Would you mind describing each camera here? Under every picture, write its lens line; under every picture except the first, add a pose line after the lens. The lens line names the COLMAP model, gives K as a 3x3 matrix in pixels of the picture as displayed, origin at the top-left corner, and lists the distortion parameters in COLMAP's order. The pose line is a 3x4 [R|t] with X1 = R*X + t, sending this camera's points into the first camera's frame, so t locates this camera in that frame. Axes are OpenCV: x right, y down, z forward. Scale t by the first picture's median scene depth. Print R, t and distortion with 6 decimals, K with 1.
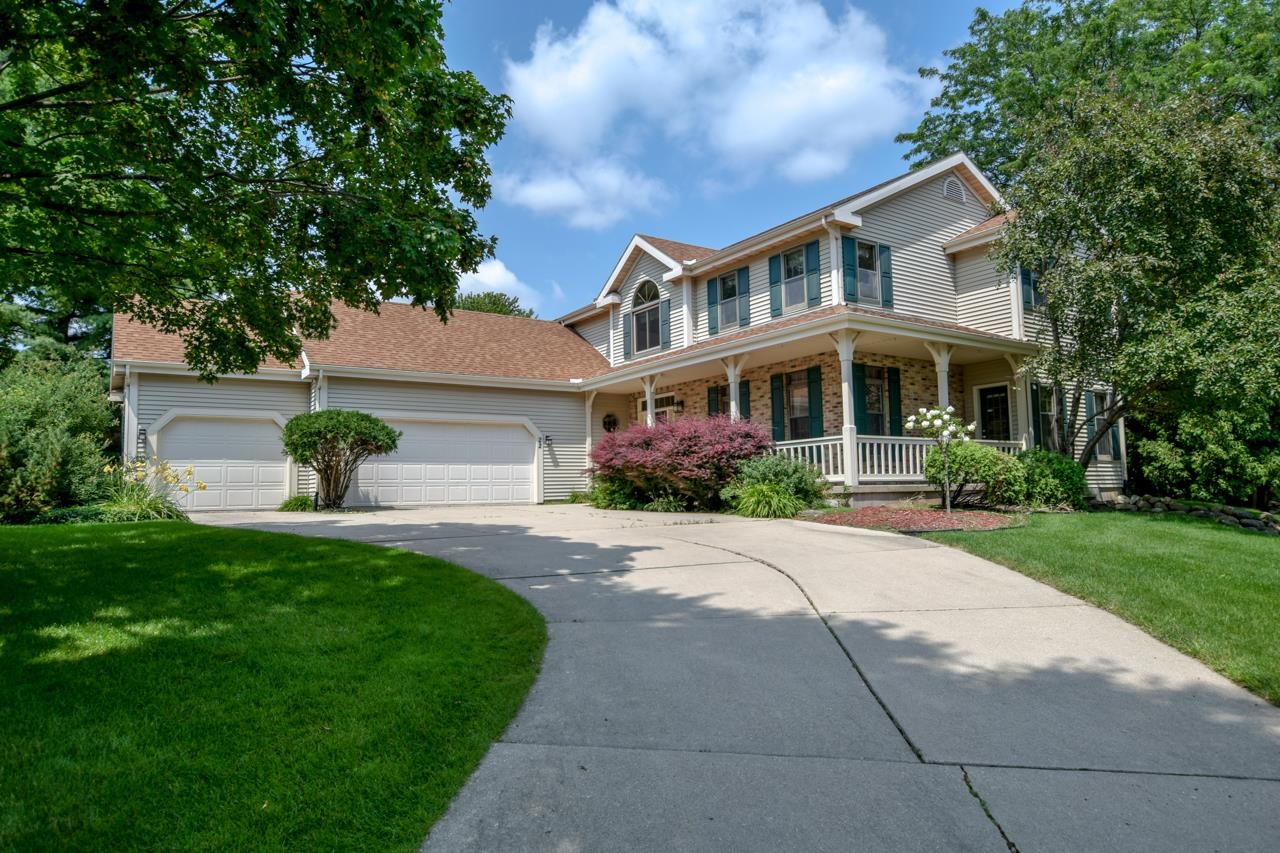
lens RADIAL K [[815.2, 0, 640.0], [0, 815.2, 426.5], [0, 0, 1]] dist [-0.032535, 0.000010]
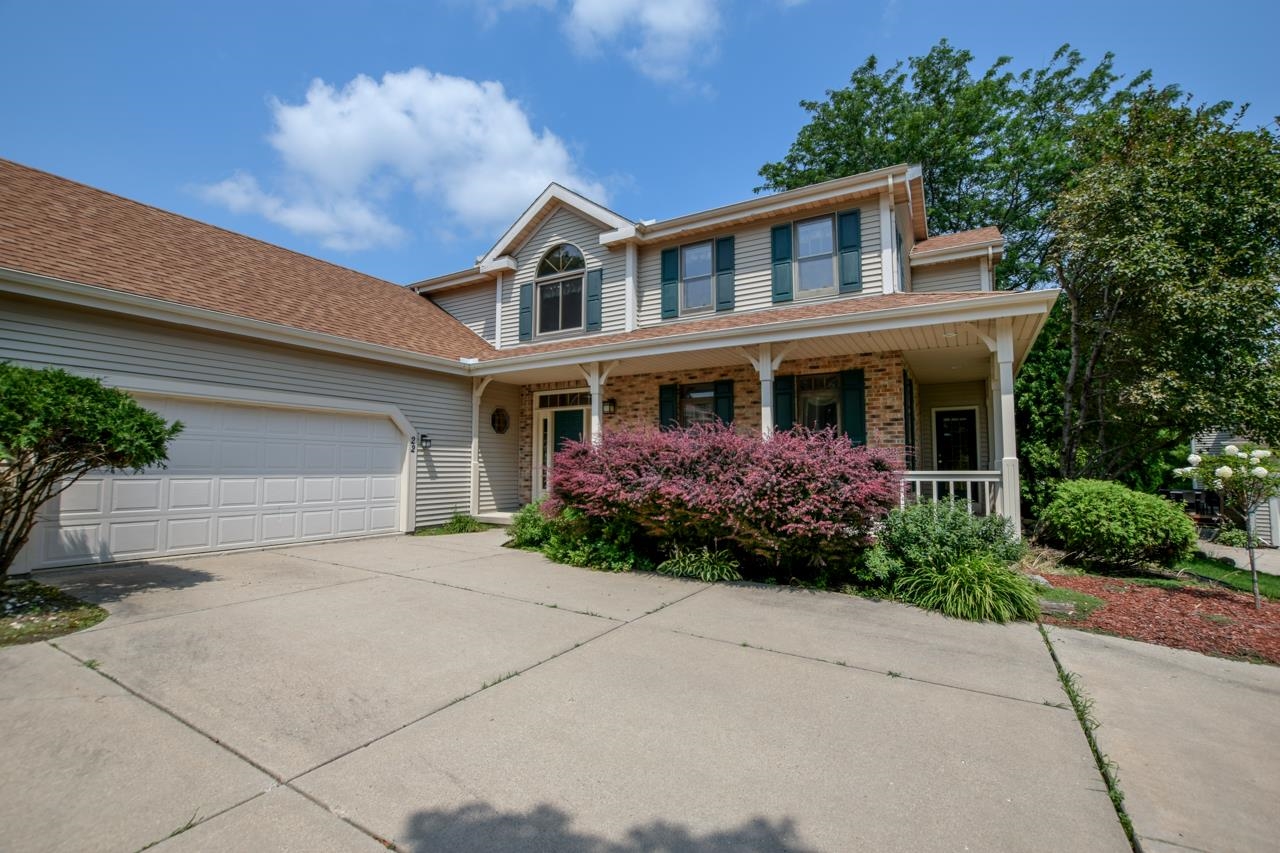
lens RADIAL K [[572.9, 0, 649.3], [0, 572.9, 429.2], [0, 0, 1]] dist [-0.032566, 0.004152]
pose [[0.897787, 0.052579, 0.437280, -0.156380], [-0.058616, 0.998281, 0.000311, -0.004968], [-0.436512, -0.025911, 0.899325, 0.482691]]
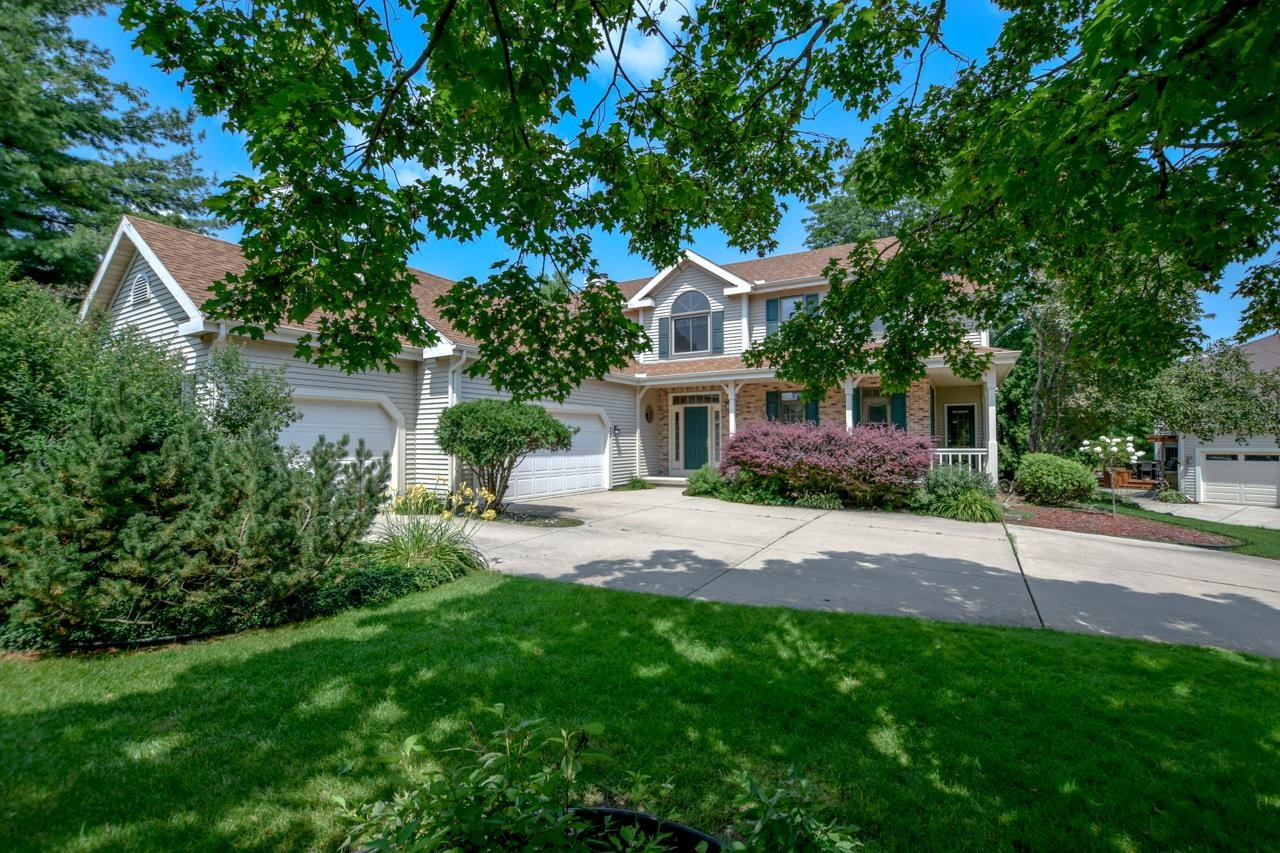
lens RADIAL K [[572.9, 0, 649.3], [0, 572.9, 429.2], [0, 0, 1]] dist [-0.032566, 0.004152]
pose [[0.897477, 0.028059, 0.440168, -0.411315], [-0.053871, 0.997476, 0.046254, -0.021480], [-0.437759, -0.065224, 0.896723, 0.310620]]
